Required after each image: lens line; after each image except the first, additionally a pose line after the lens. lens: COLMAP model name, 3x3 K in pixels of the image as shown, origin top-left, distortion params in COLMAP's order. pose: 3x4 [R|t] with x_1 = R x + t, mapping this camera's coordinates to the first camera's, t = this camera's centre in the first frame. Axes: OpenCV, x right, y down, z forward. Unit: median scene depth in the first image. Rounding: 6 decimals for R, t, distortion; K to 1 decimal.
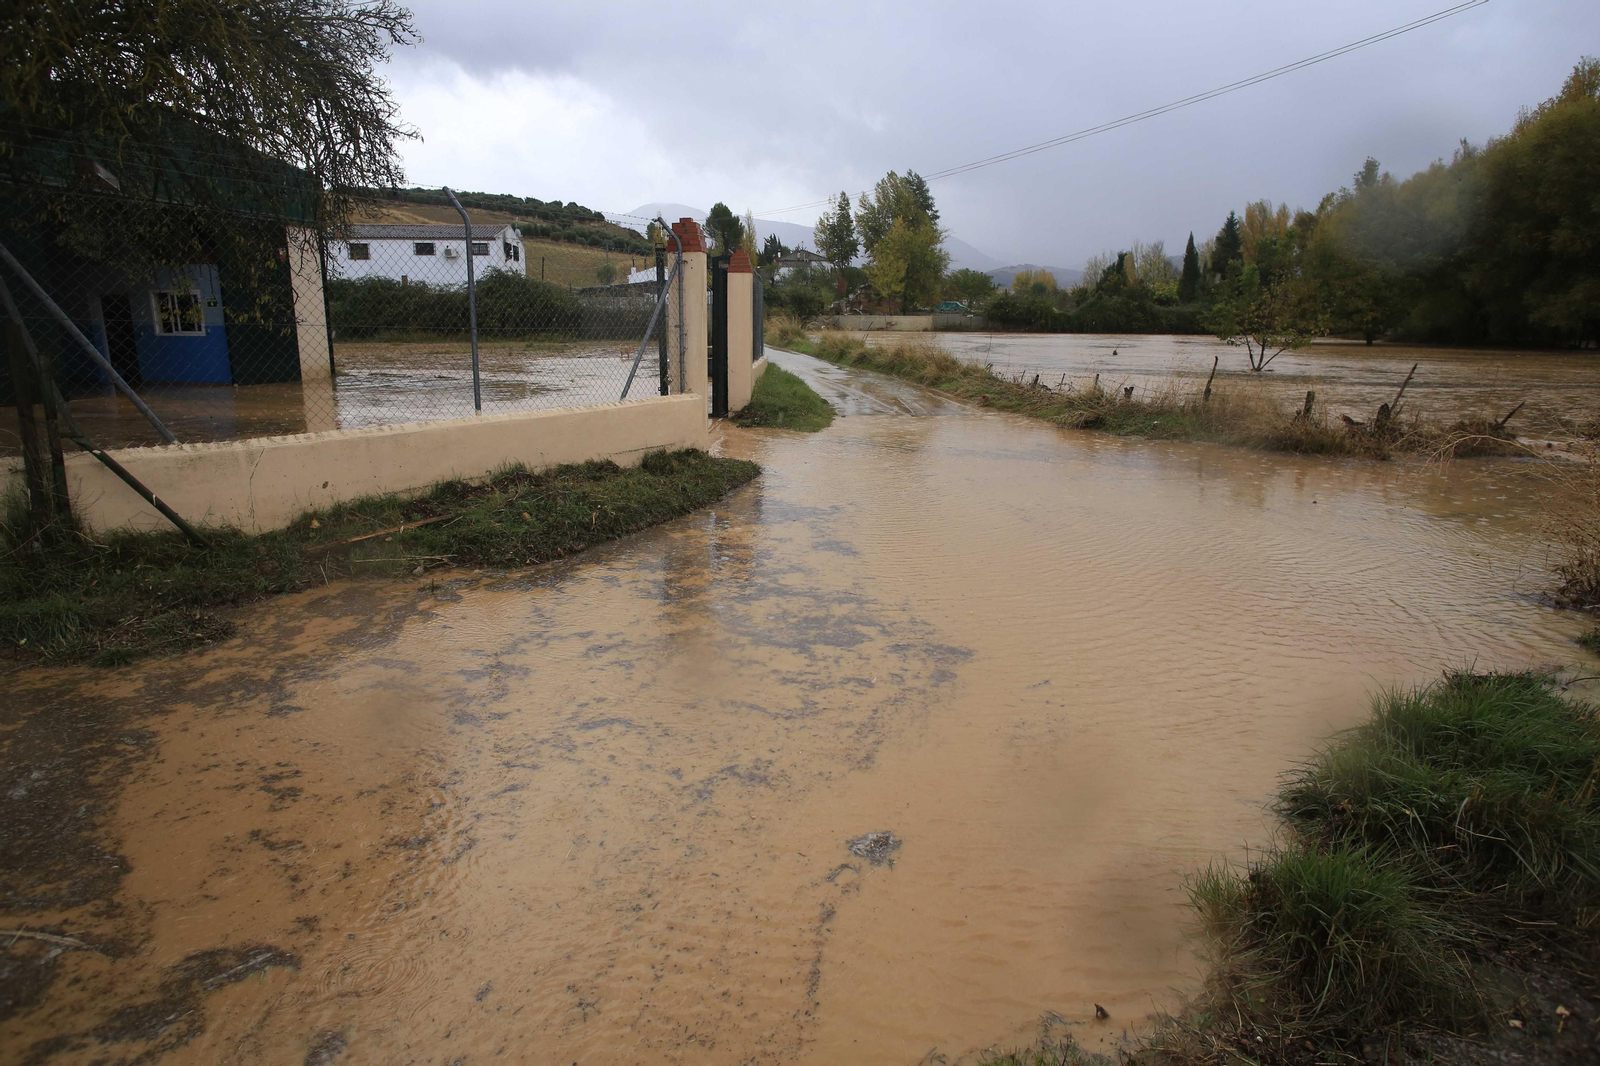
lens RADIAL K [[902.5, 0, 800.0], [0, 902.5, 533.0], [0, 0, 1]] dist [-0.072395, 0.048202]
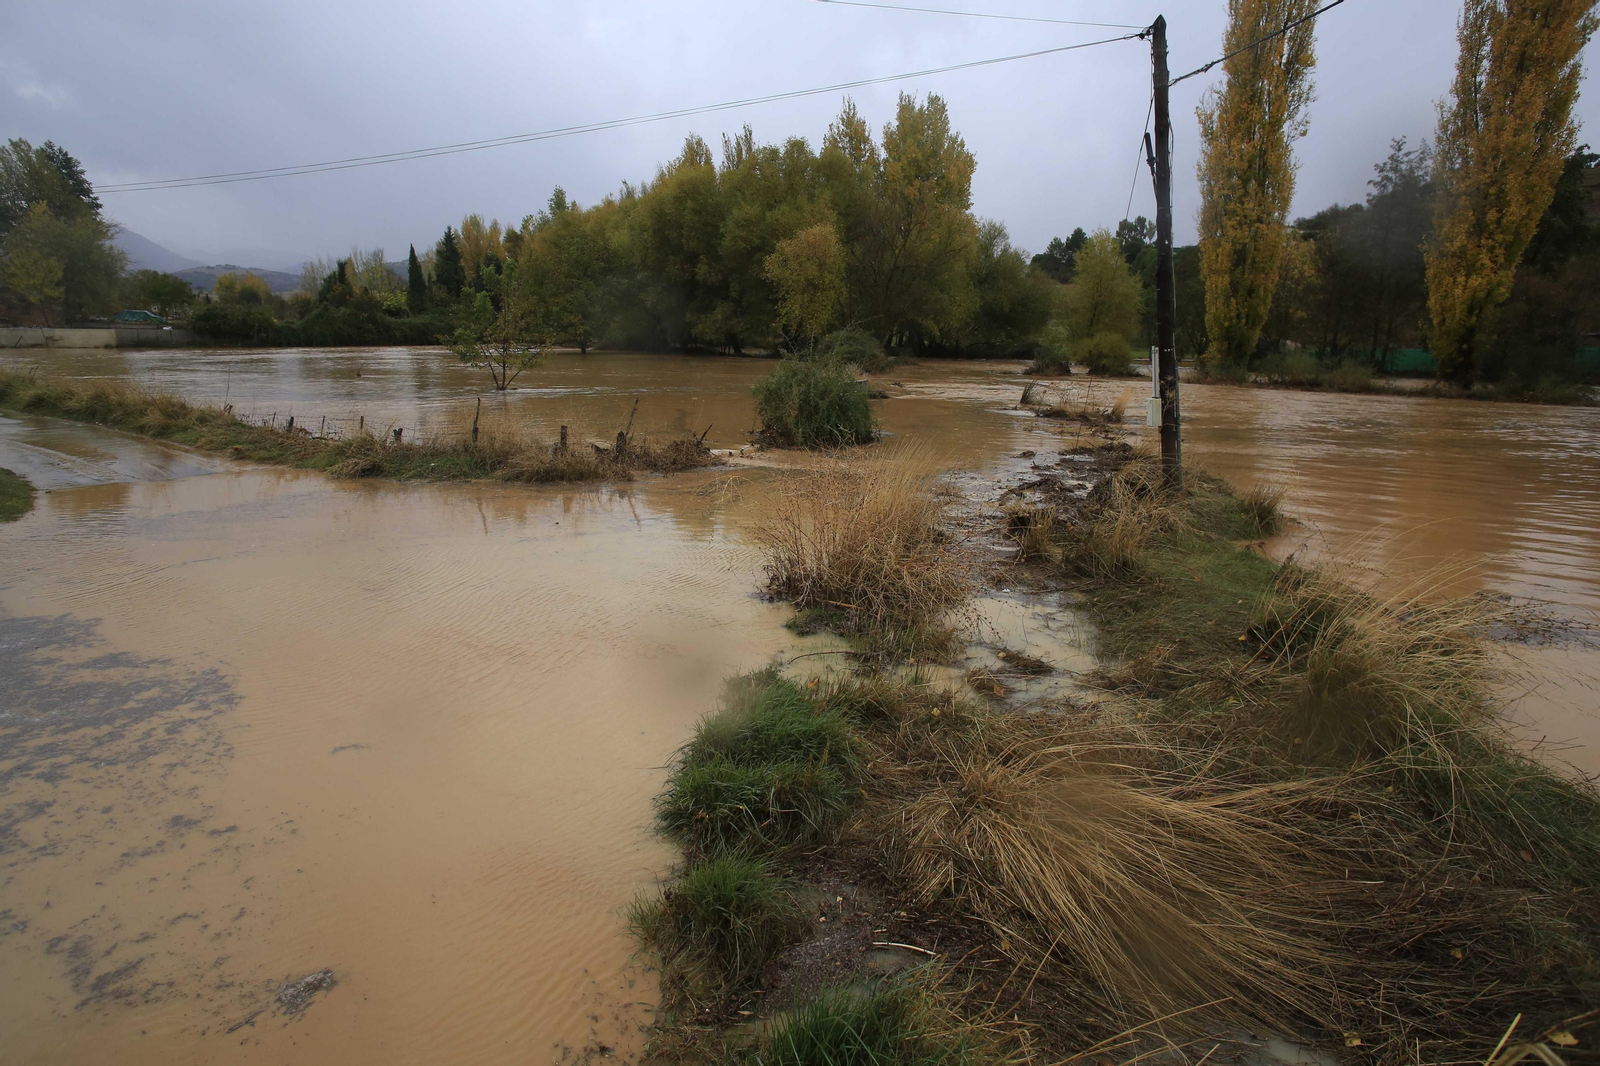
lens RADIAL K [[902.5, 0, 800.0], [0, 902.5, 533.0], [0, 0, 1]] dist [-0.072395, 0.048202]
pose [[0.697560, -0.144551, 0.701794, -0.008190], [0.148987, 0.987293, 0.055269, -0.007570], [-0.700866, 0.066004, 0.710232, -0.005607]]
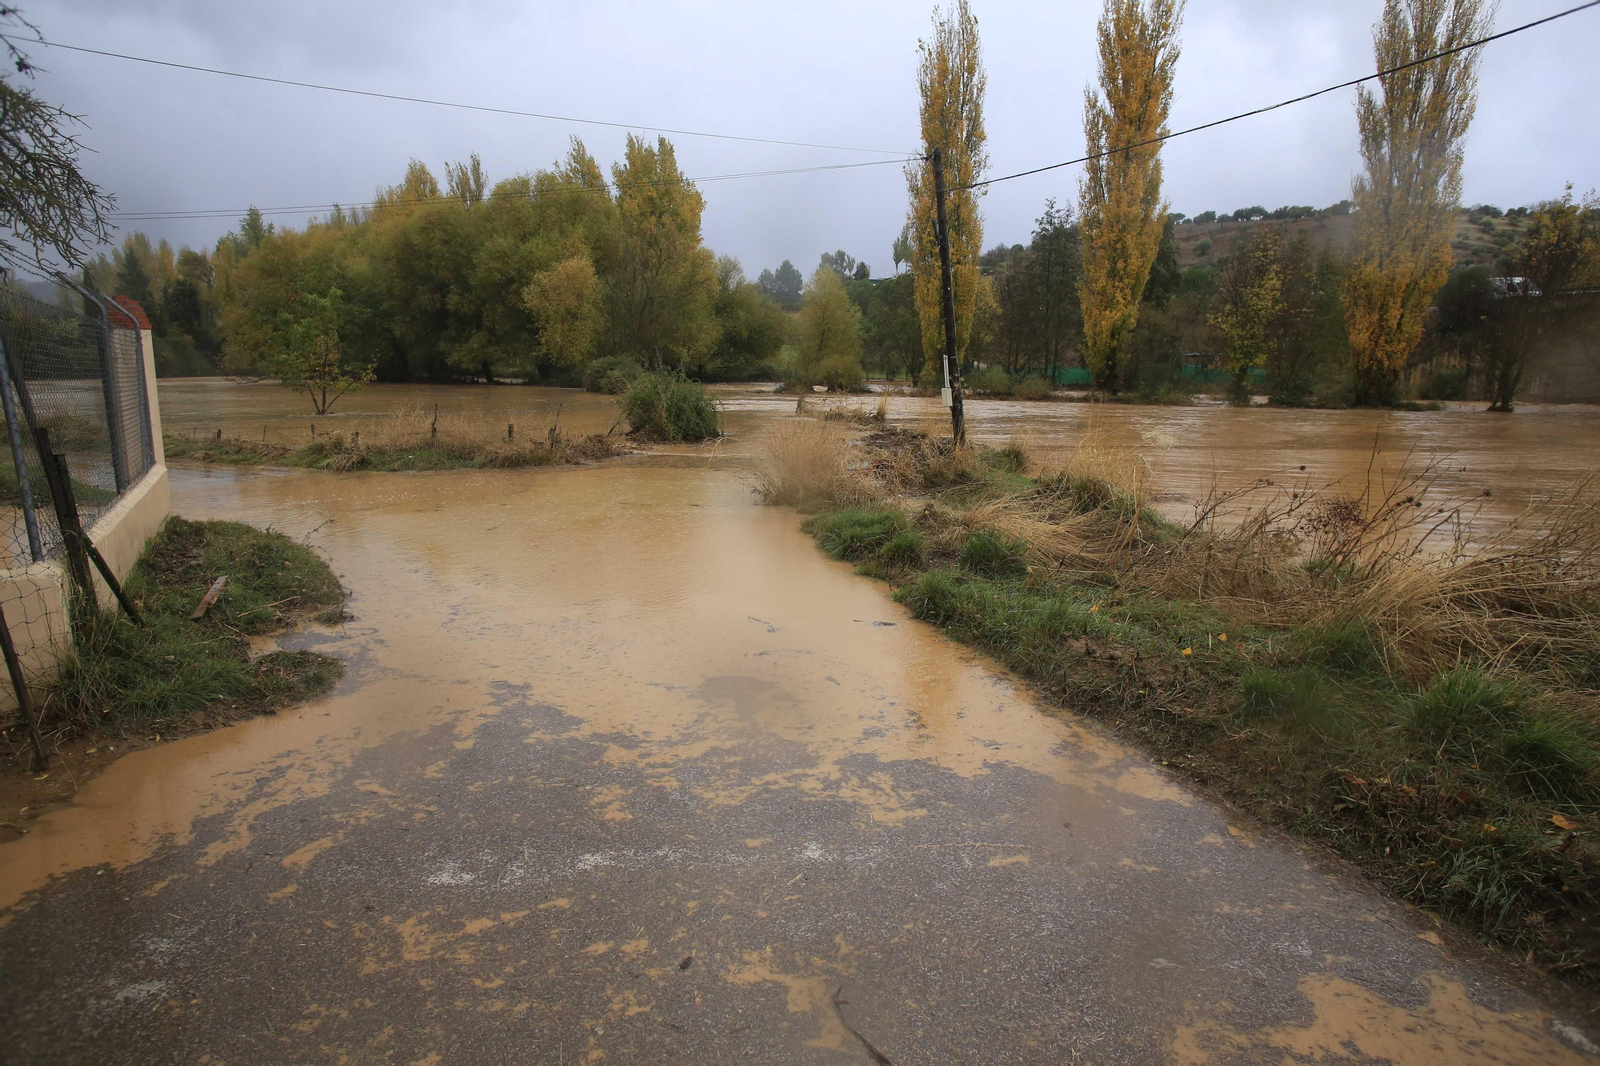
lens RADIAL K [[902.5, 0, 800.0], [0, 902.5, 533.0], [0, 0, 1]] dist [-0.072395, 0.048202]
pose [[0.445044, -0.160818, 0.880950, -0.108900], [0.198244, 0.977028, 0.078207, -0.000552], [-0.873290, 0.139837, 0.466701, -0.014738]]
